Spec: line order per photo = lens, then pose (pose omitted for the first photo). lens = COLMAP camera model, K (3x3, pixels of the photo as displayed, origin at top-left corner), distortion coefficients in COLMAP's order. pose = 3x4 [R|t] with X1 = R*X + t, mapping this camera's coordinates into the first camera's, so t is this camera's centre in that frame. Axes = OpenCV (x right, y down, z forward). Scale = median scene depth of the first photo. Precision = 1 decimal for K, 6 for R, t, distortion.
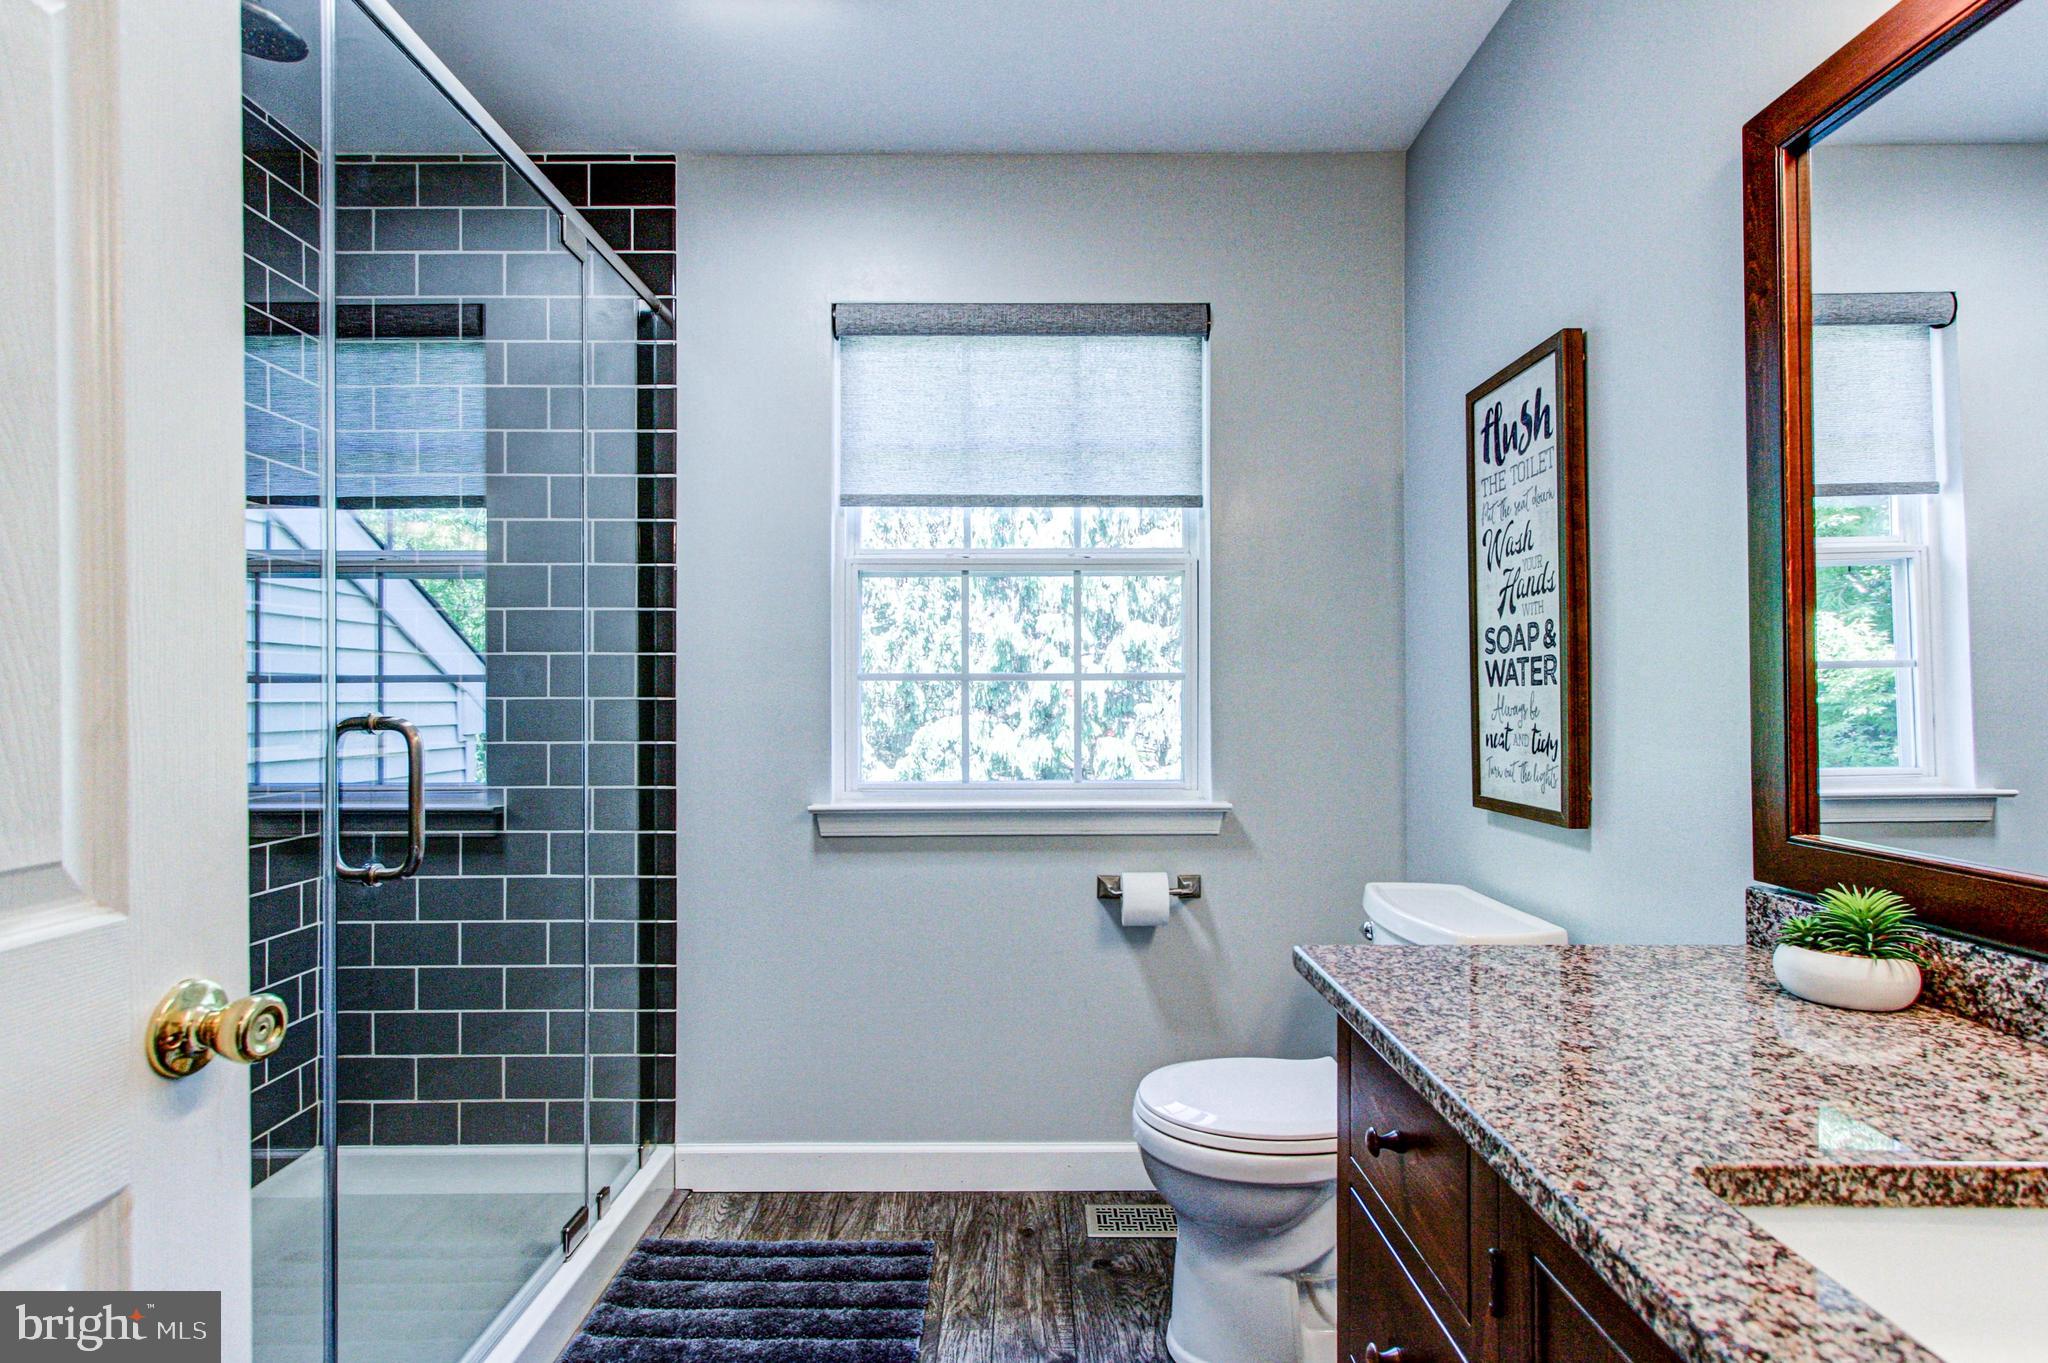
lens RADIAL K [[1012.4, 0, 1013.0], [0, 1012.4, 696.4], [0, 0, 1]] dist [0.000116, 0.006547]
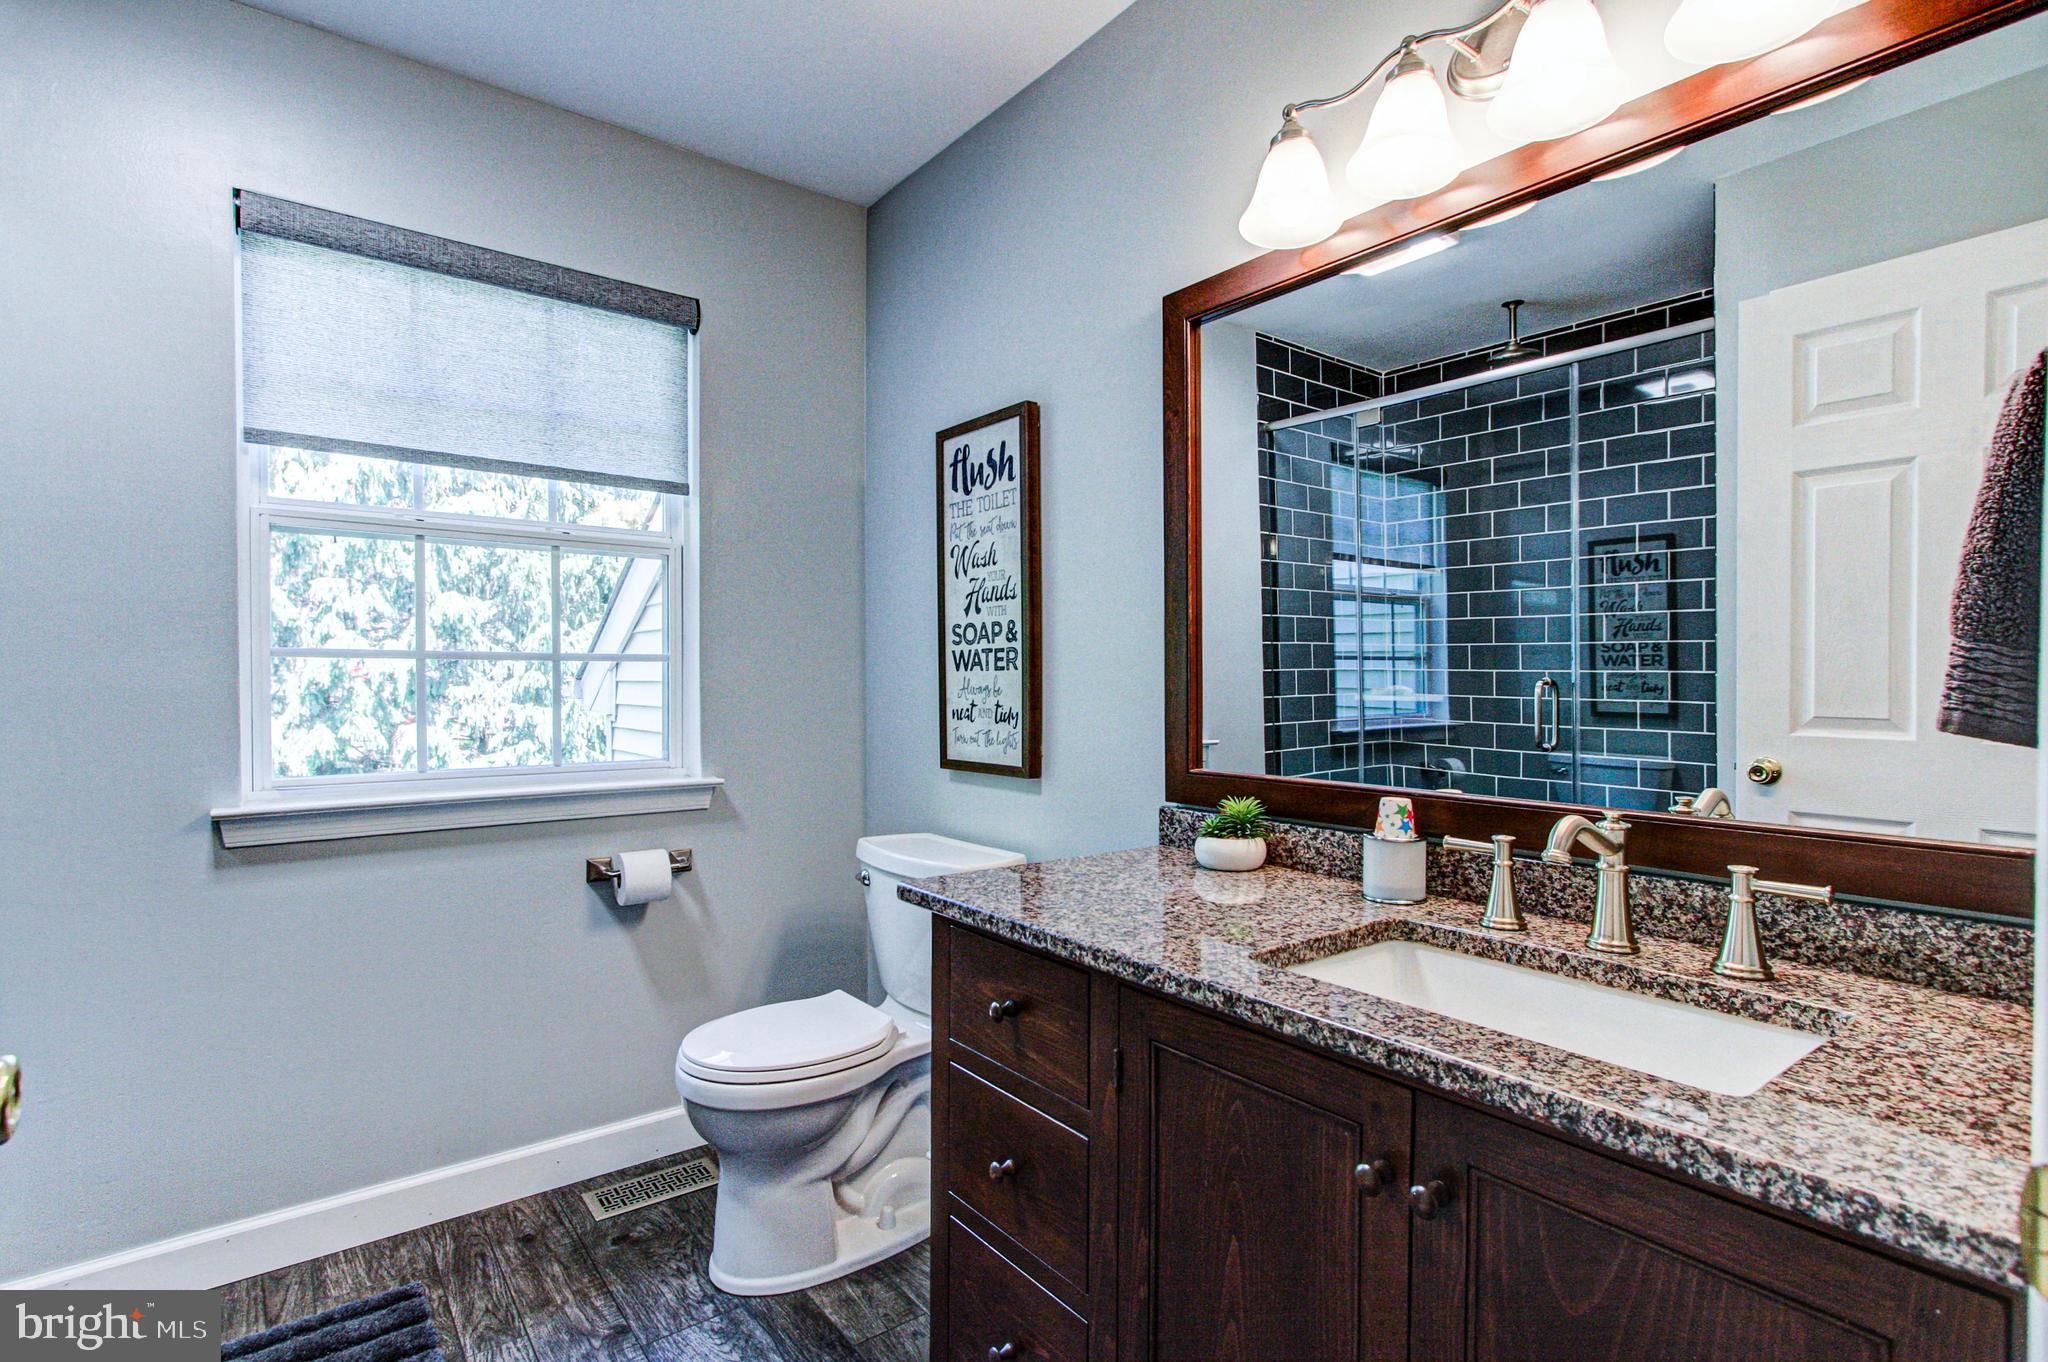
lens RADIAL K [[1012.4, 0, 1013.0], [0, 1012.4, 695.9], [0, 0, 1]] dist [0.000116, 0.006547]
pose [[0.792766, -0.005530, 0.609500, -0.236501], [-0.004717, 0.999873, 0.015208, 0.001583], [-0.609507, -0.014932, 0.792640, -0.033779]]
